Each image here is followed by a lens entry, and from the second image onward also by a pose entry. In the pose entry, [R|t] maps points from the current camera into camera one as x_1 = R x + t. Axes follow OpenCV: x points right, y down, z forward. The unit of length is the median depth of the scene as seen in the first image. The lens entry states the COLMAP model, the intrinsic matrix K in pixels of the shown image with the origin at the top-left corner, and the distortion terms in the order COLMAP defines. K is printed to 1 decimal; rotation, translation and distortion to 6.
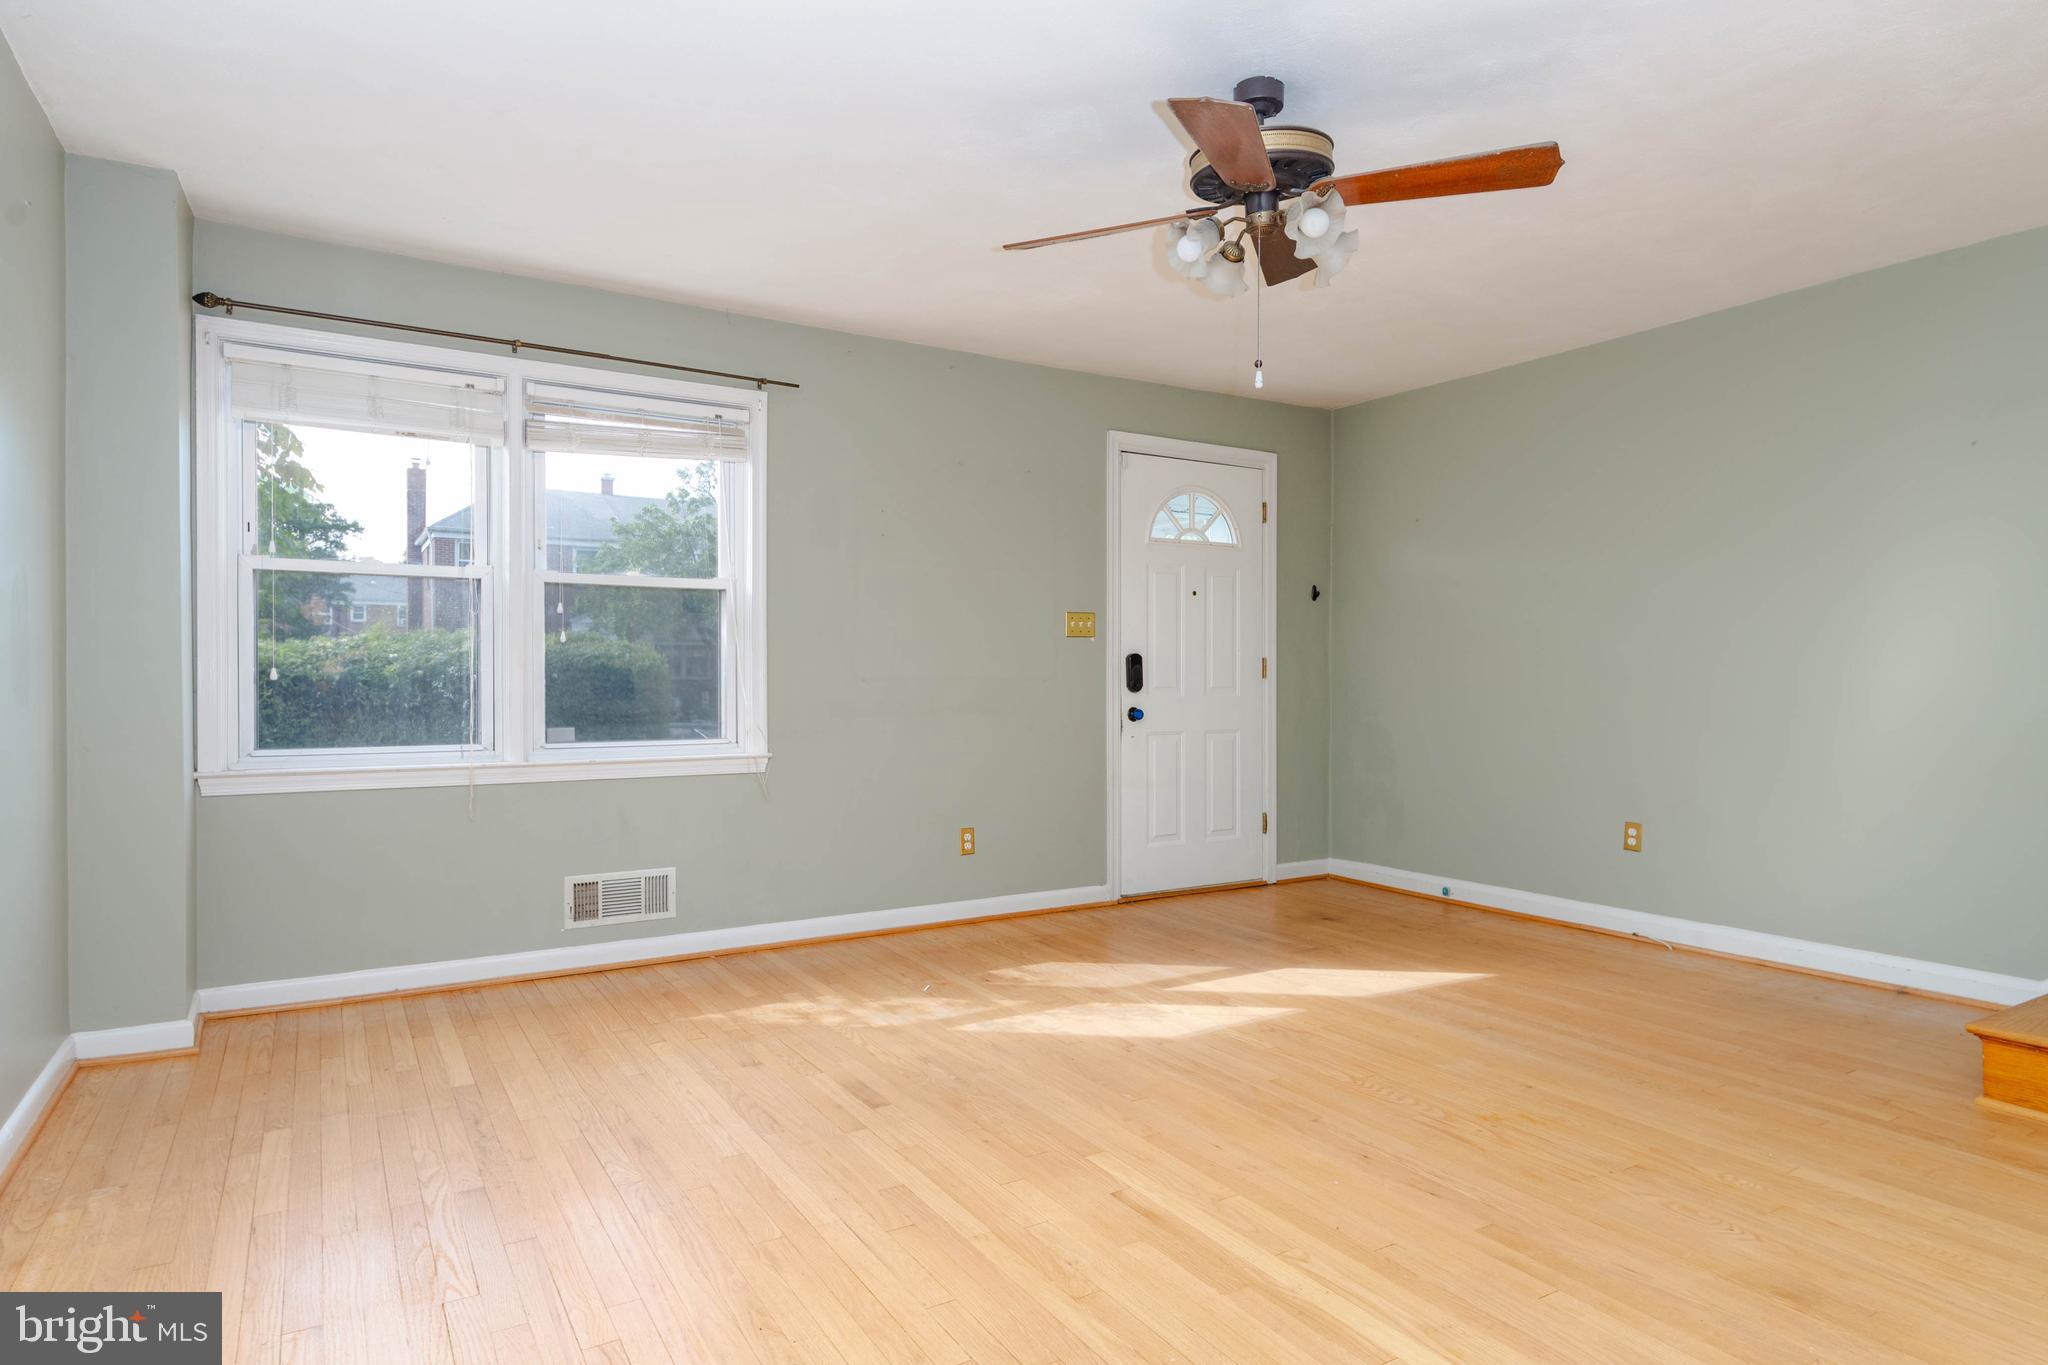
lens RADIAL K [[1135.6, 0, 1024.0], [0, 1135.6, 682.5], [0, 0, 1]] dist [0.002217, 0.000233]
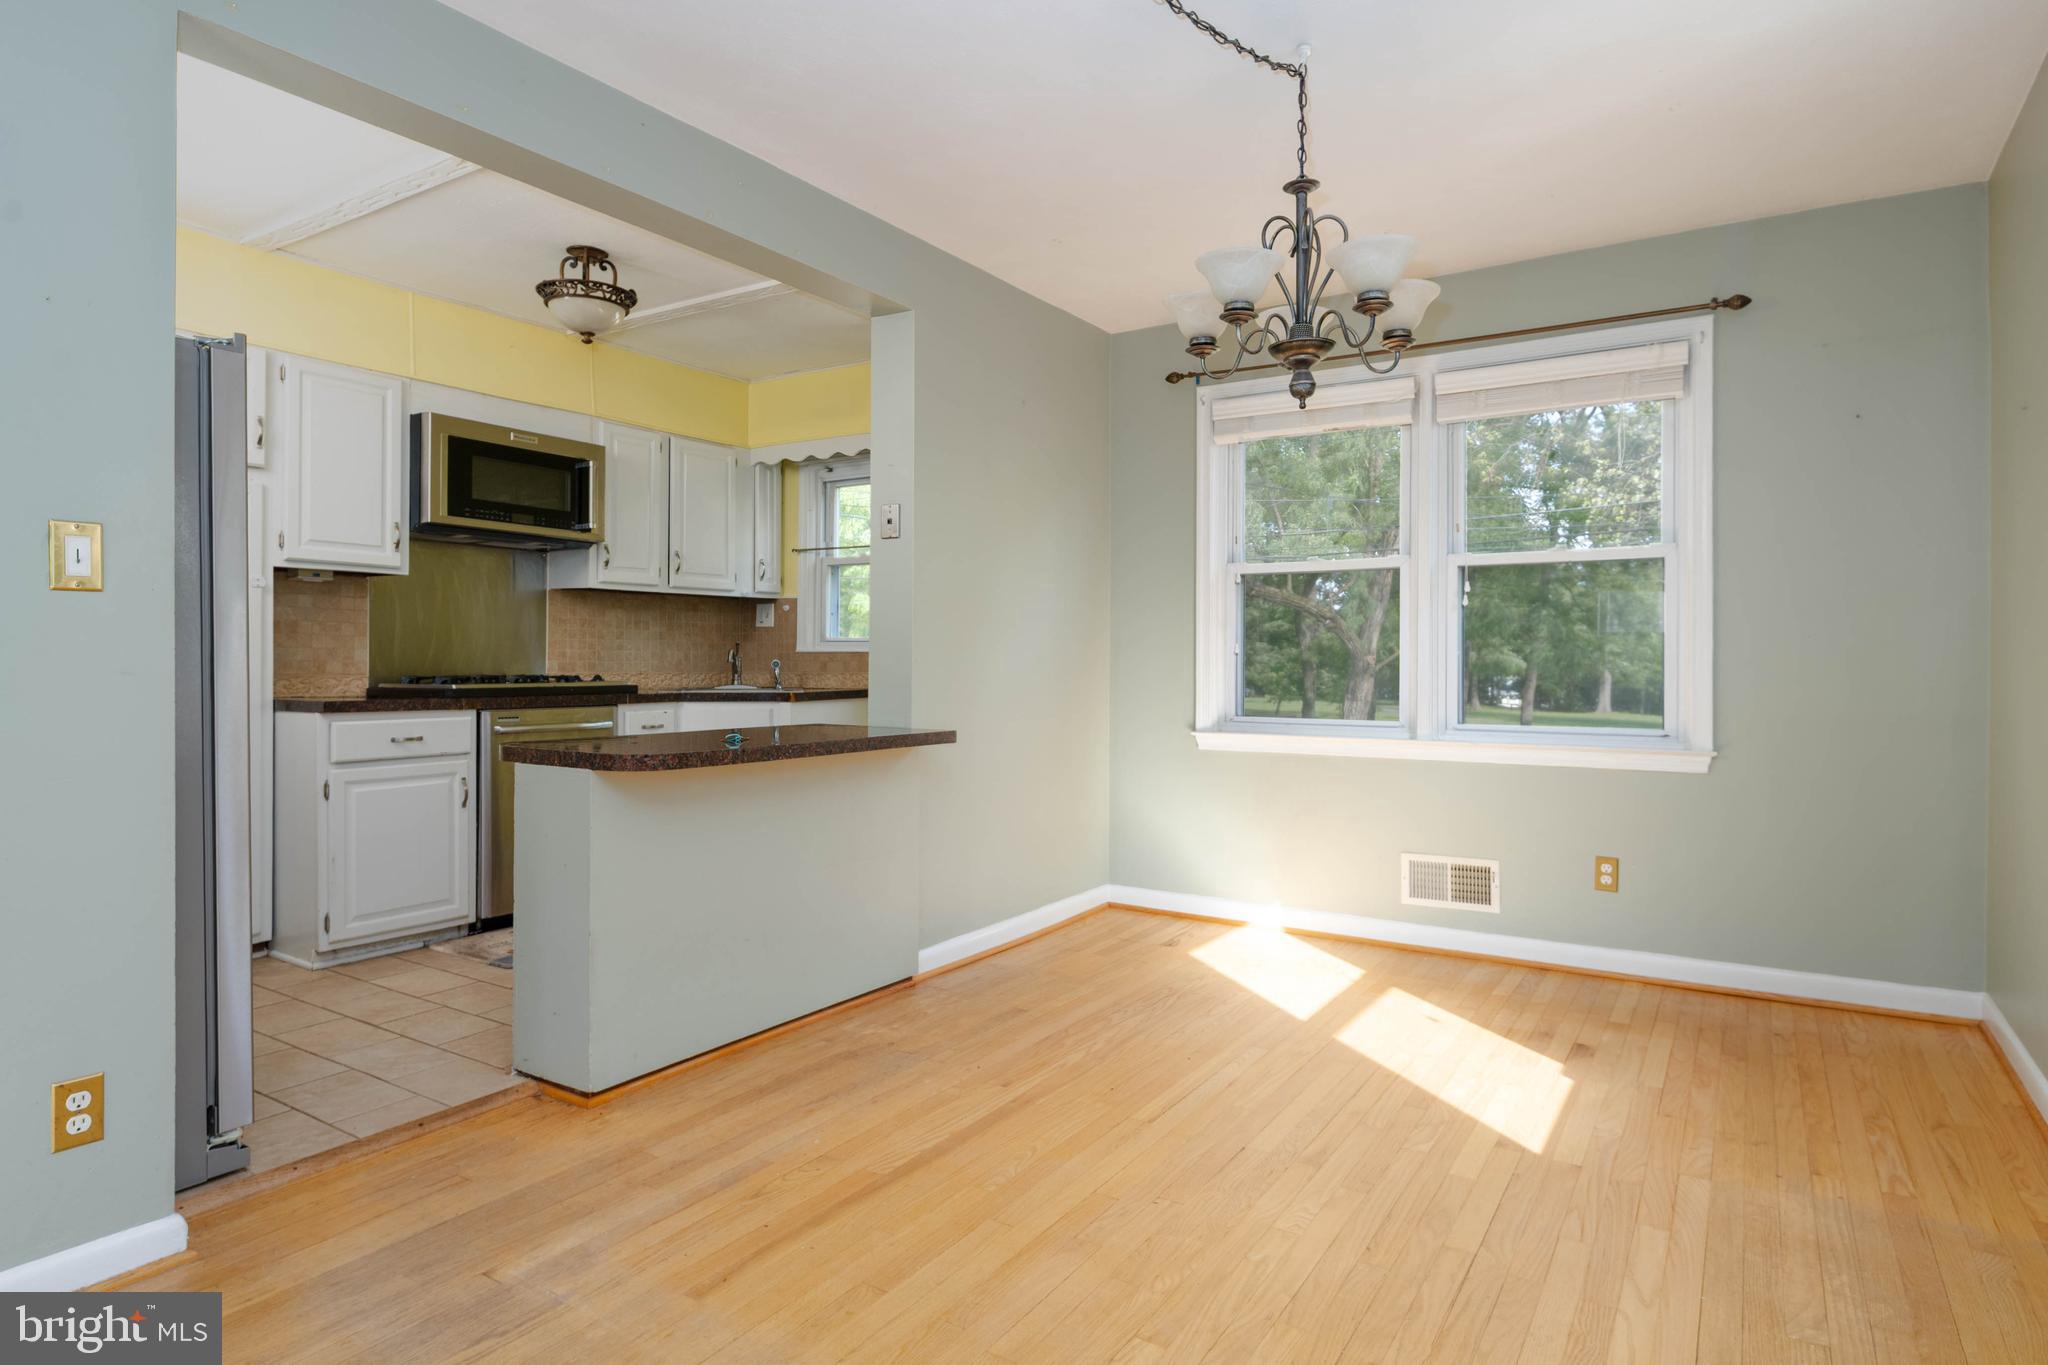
lens RADIAL K [[1135.6, 0, 1024.0], [0, 1135.6, 682.5], [0, 0, 1]] dist [0.002217, 0.000233]
pose [[0.428339, 0.016214, -0.903473, 0.327334], [-0.005311, 0.999867, 0.015426, 0.002388], [0.903603, -0.001809, 0.428368, 0.215130]]
